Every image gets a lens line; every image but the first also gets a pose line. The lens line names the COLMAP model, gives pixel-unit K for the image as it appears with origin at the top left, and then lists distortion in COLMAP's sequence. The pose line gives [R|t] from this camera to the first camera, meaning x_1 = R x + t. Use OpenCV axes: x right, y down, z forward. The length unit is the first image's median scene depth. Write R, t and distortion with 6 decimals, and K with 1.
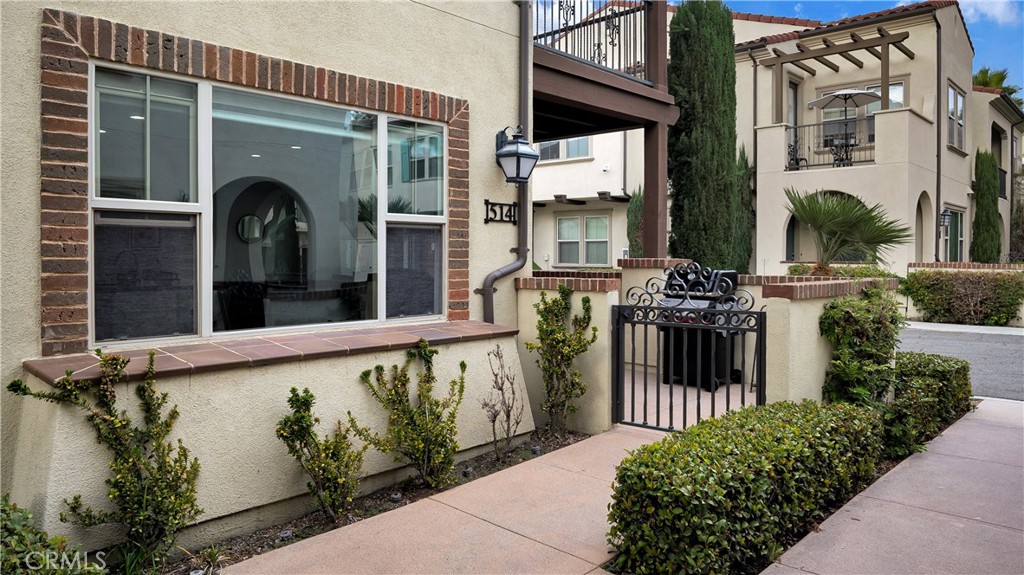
lens RADIAL K [[687.4, 0, 497.2], [0, 687.4, 251.5], [0, 0, 1]] dist [-0.005683, -0.003053]
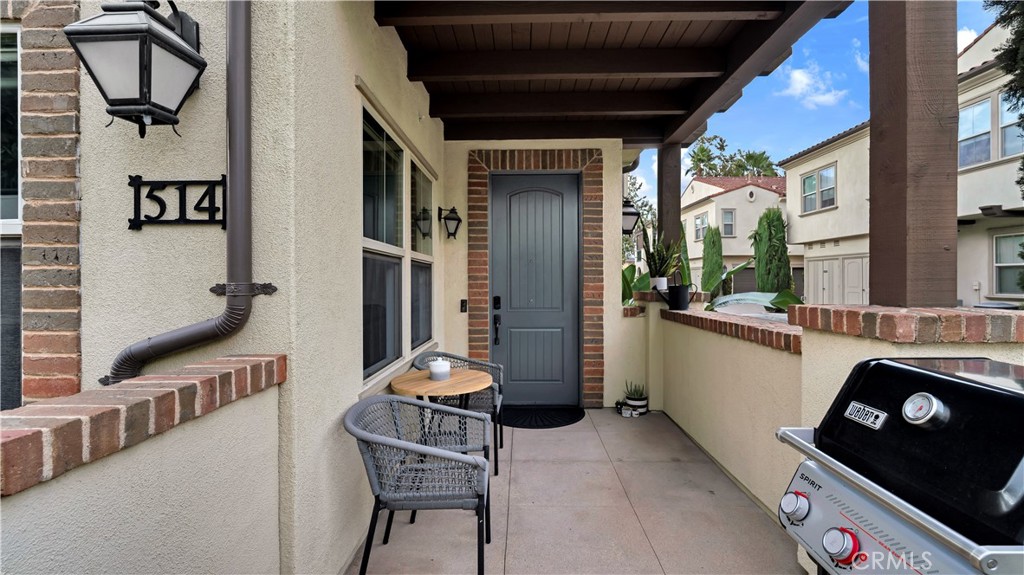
lens RADIAL K [[455.9, 0, 520.6], [0, 455.9, 280.0], [0, 0, 1]] dist [-0.007704, -0.000224]
pose [[0.687231, -0.009539, -0.726377, 0.247454], [0.009567, 0.999946, -0.004080, -0.003549], [0.726376, -0.004146, 0.687285, 0.667544]]
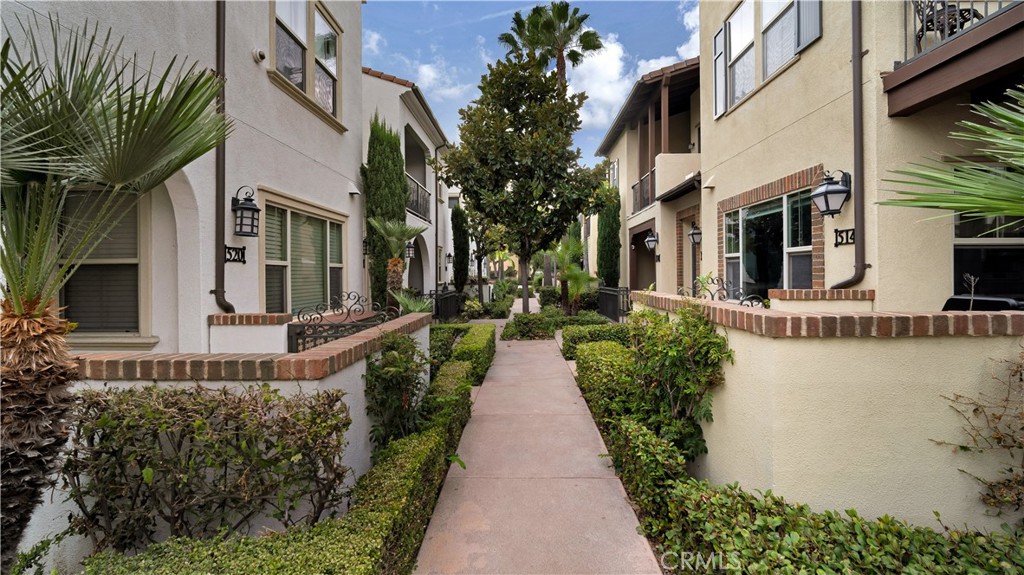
lens RADIAL K [[455.9, 0, 520.4], [0, 455.9, 269.4], [0, 0, 1]] dist [-0.007704, -0.000224]
pose [[-0.730374, -0.018638, -0.682794, 0.702058], [-0.012794, 0.999826, -0.013605, 0.015312], [0.682928, -0.001201, -0.730485, 0.834522]]
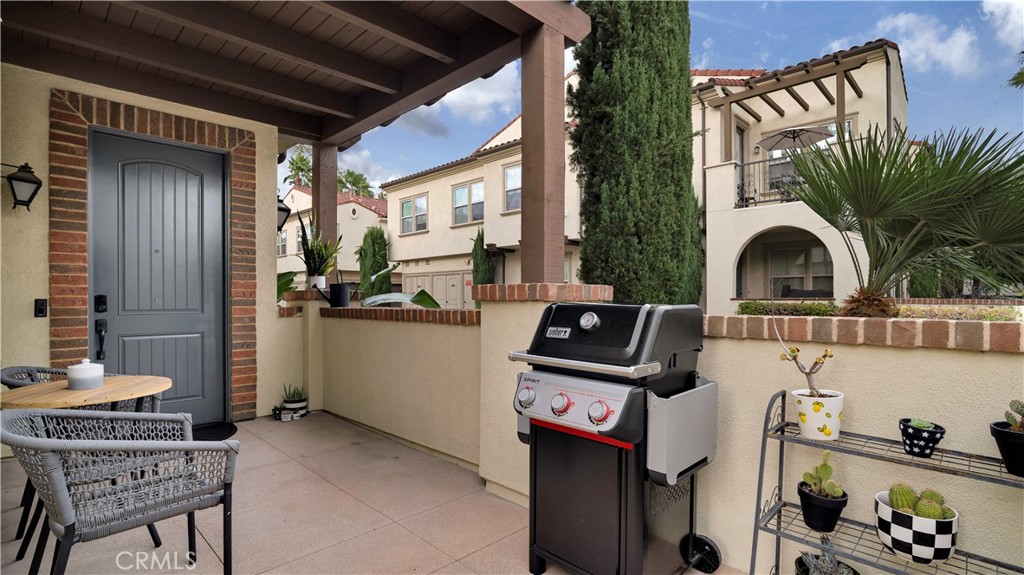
lens RADIAL K [[478.1, 0, 507.6], [0, 478.1, 294.0], [0, 0, 1]] dist [-0.003643, 0.000829]
pose [[0.999807, -0.006613, -0.018478, 0.199912], [0.006544, 0.999971, -0.003783, 0.018028], [0.018503, 0.003661, 0.999822, 0.598215]]
